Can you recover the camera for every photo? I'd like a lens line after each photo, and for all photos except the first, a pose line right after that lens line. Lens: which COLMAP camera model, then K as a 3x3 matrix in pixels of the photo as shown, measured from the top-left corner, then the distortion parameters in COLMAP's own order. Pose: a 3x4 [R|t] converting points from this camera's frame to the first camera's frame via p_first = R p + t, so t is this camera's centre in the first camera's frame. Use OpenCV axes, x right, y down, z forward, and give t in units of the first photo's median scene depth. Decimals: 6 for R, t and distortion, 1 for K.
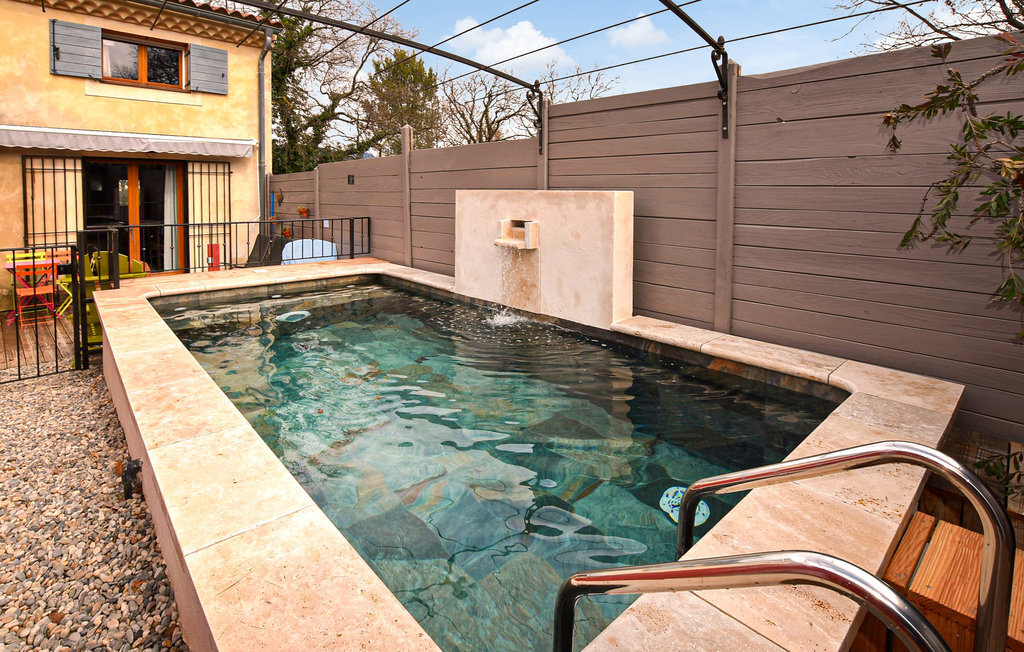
lens RADIAL K [[503.8, 0, 512.0], [0, 503.8, 326.0], [0, 0, 1]] dist [-0.000377, -0.000077]
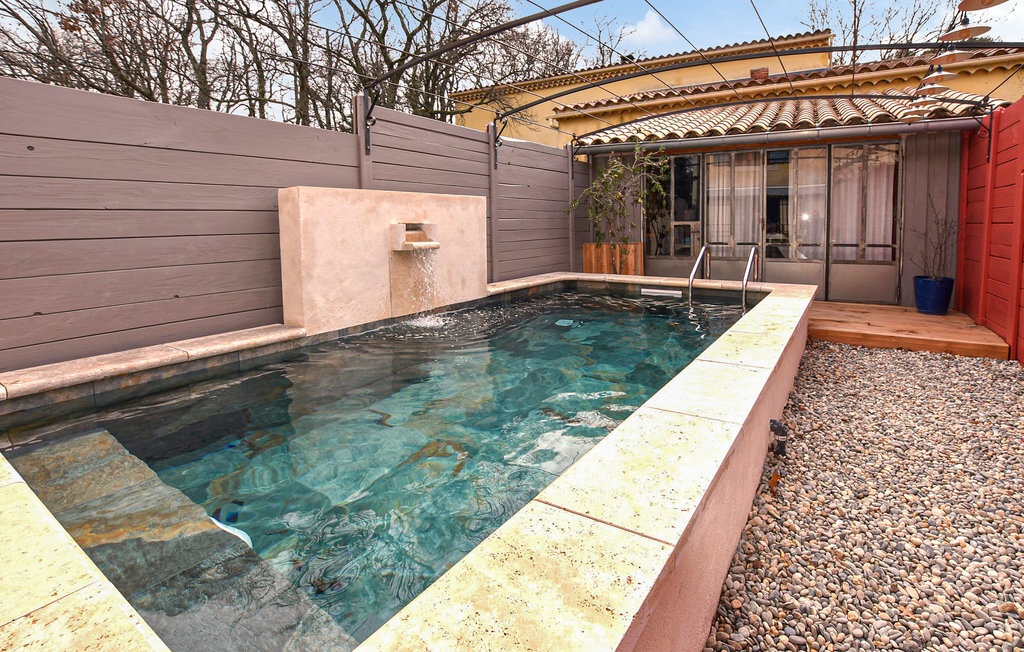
lens RADIAL K [[503.8, 0, 512.0], [0, 503.8, 326.0], [0, 0, 1]] dist [-0.000377, -0.000077]
pose [[-0.237262, -0.202547, 0.950095, -1.029514], [0.255474, 0.930586, 0.262186, -0.234813], [-0.937251, 0.304932, -0.169047, 1.064828]]
